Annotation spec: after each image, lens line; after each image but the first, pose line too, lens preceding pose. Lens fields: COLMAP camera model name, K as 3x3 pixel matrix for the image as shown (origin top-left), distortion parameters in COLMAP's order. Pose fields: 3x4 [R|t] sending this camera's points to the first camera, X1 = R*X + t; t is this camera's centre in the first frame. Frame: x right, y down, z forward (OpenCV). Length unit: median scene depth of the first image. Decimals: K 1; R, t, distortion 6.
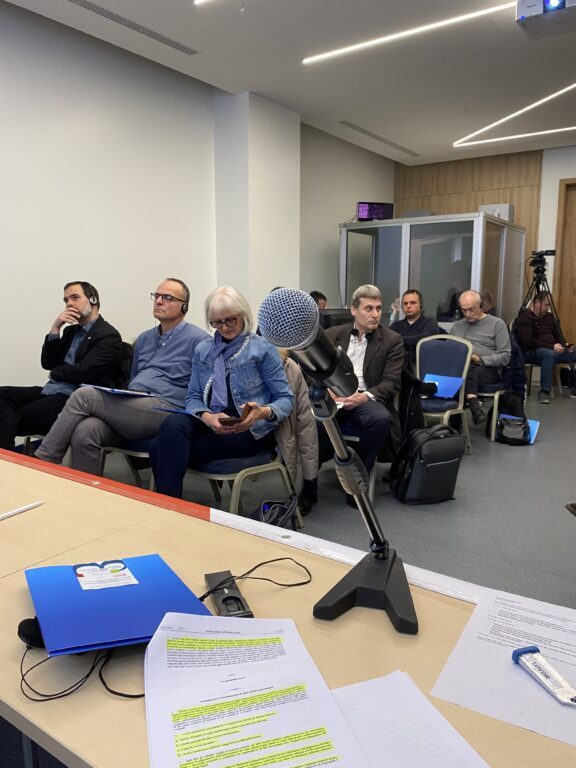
lens RADIAL K [[581.5, 0, 296.6], [0, 581.5, 373.4], [0, 0, 1]] dist [0.011796, -0.001133]
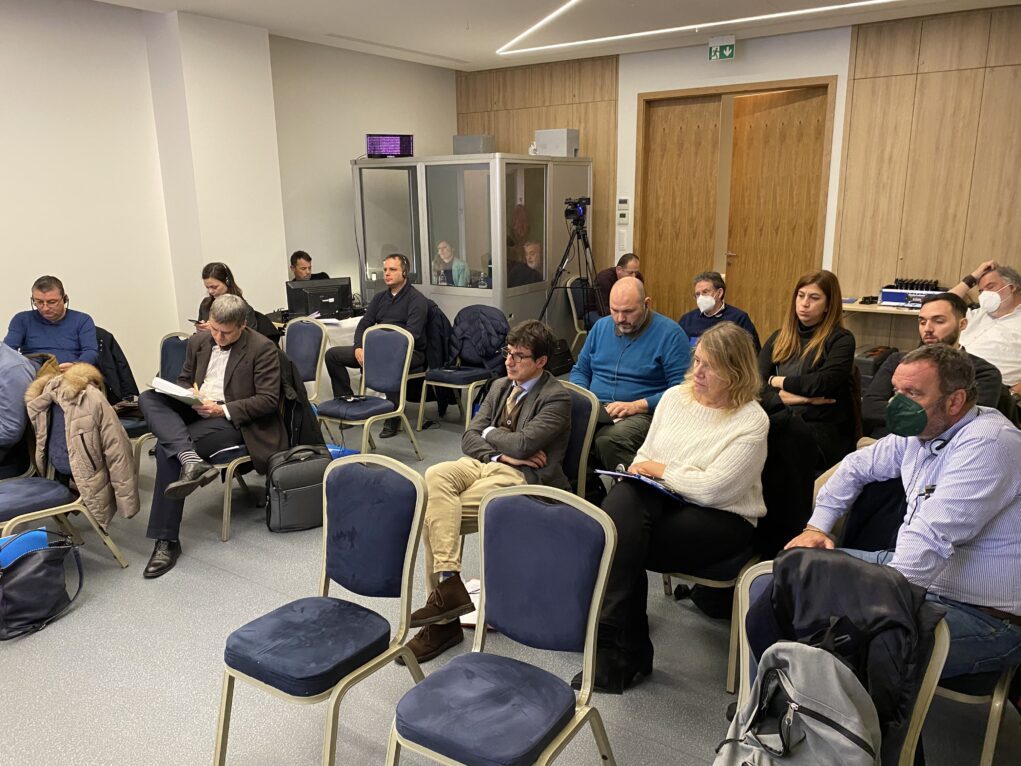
lens RADIAL K [[773.1, 0, 496.1], [0, 773.1, 385.6], [0, 0, 1]] dist [0.011796, -0.001133]
pose [[0.999338, -0.027782, 0.023499, 0.253693], [0.025154, 0.994094, 0.105571, -0.061006], [-0.026293, -0.104910, 0.994134, -0.096047]]
